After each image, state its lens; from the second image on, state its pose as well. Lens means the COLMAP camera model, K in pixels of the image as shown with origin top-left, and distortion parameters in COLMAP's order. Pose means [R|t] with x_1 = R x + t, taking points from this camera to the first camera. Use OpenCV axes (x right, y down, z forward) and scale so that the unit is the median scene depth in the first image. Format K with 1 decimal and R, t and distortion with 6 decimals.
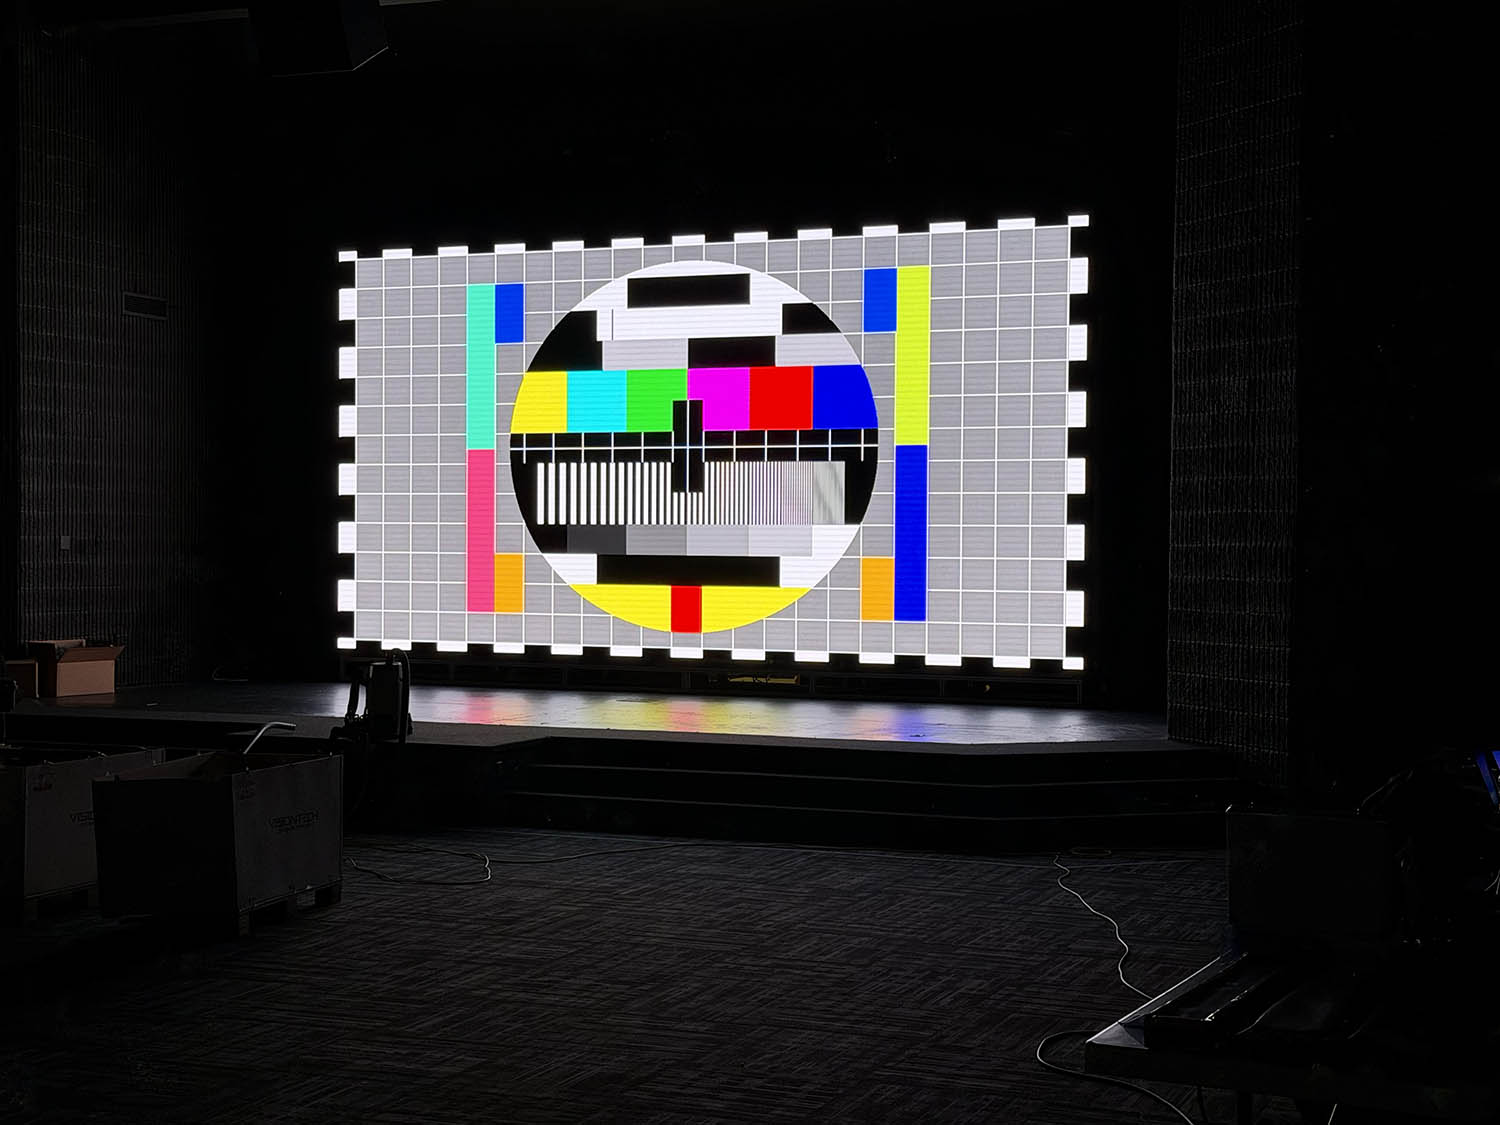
lens RADIAL K [[2183.5, 0, 751.9], [0, 2183.5, 563.2], [0, 0, 1]] dist [0.137605, 0.000000]
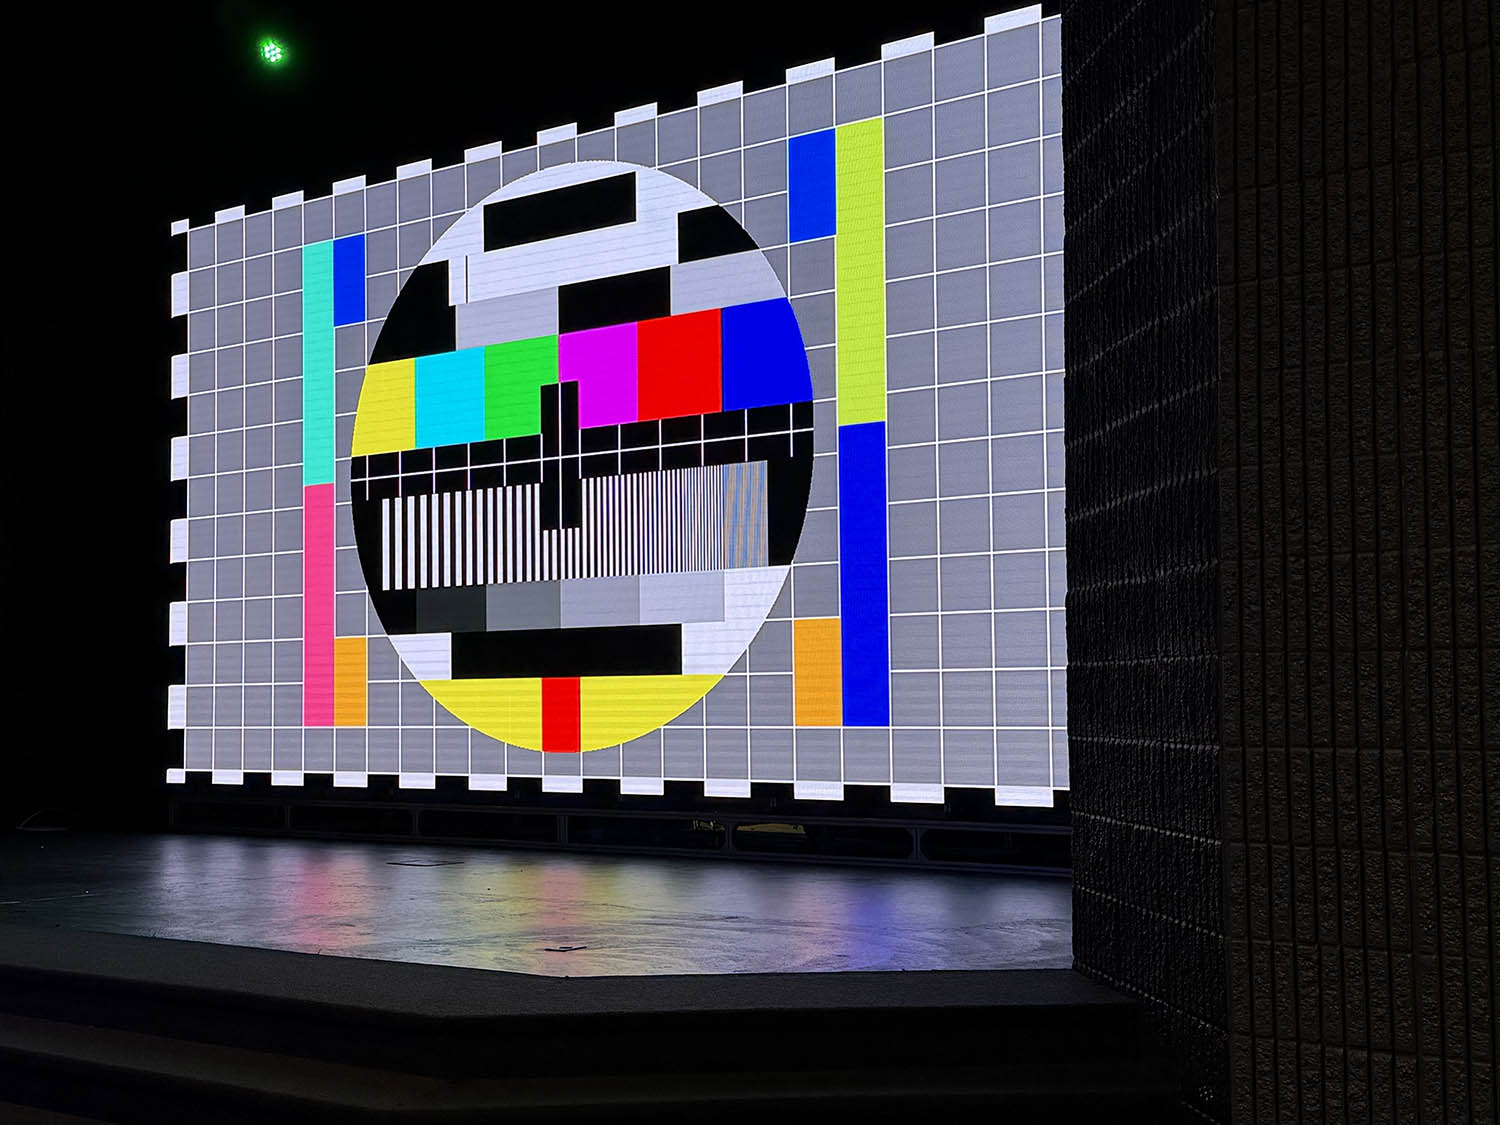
lens RADIAL K [[2047.8, 0, 747.4], [0, 2047.8, 566.5], [0, 0, 1]] dist [0.116209, 0.000000]
pose [[0.959611, -0.034950, -0.279151, 0.187456], [0.014721, 0.997132, -0.074238, 0.023256], [0.280945, 0.067130, 0.957373, 0.450754]]
